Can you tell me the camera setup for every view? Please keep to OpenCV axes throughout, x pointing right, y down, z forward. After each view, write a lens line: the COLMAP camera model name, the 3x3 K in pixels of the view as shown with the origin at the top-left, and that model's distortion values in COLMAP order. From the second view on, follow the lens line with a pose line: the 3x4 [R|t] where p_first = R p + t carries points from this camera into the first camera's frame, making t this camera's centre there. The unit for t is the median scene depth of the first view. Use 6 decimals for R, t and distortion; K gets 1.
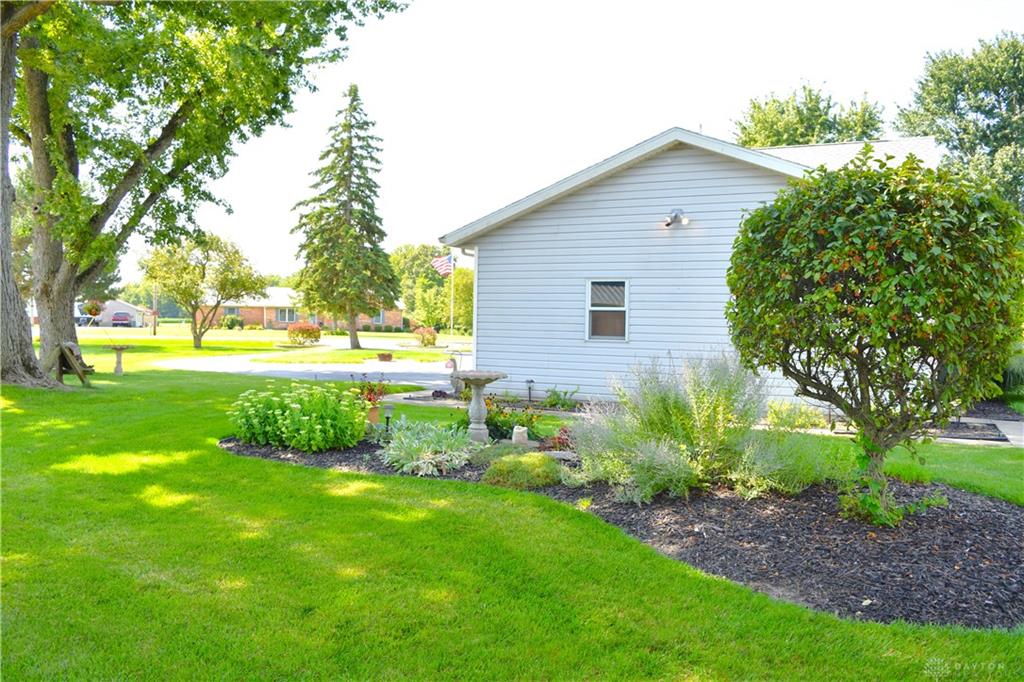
lens RADIAL K [[833.3, 0, 512.0], [0, 833.3, 341.0], [0, 0, 1]] dist [-0.082942, -0.004472]
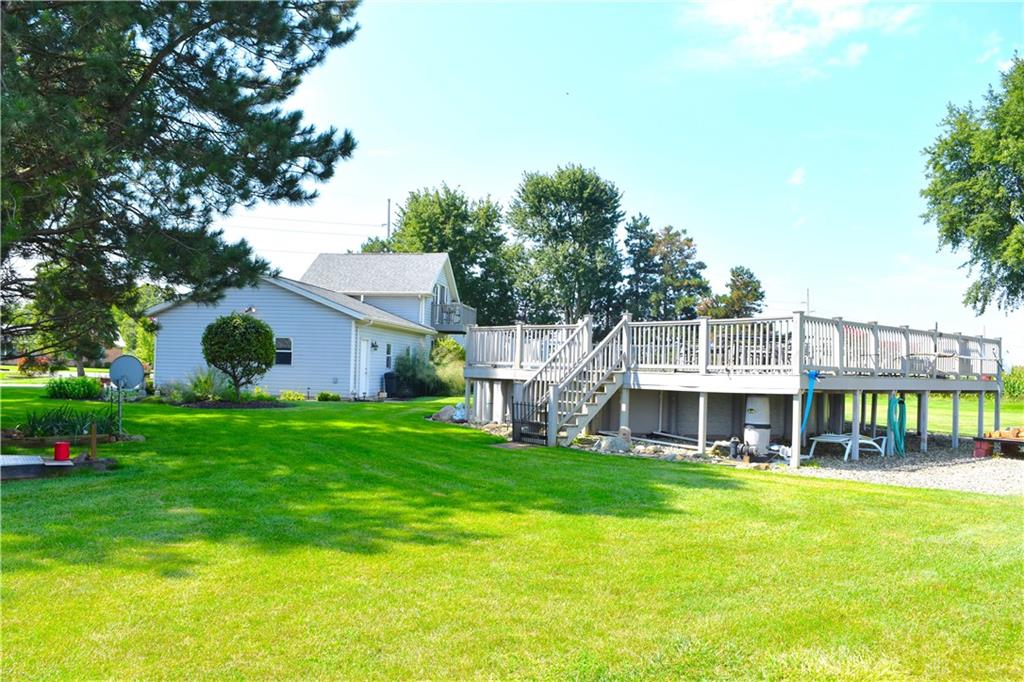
lens RADIAL K [[833.3, 0, 512.0], [0, 833.3, 341.0], [0, 0, 1]] dist [-0.082942, -0.004472]
pose [[0.951801, 0.018434, 0.306163, 0.048509], [-0.003042, 0.998711, -0.050675, 0.011568], [-0.306702, 0.047301, 0.950630, -0.326864]]
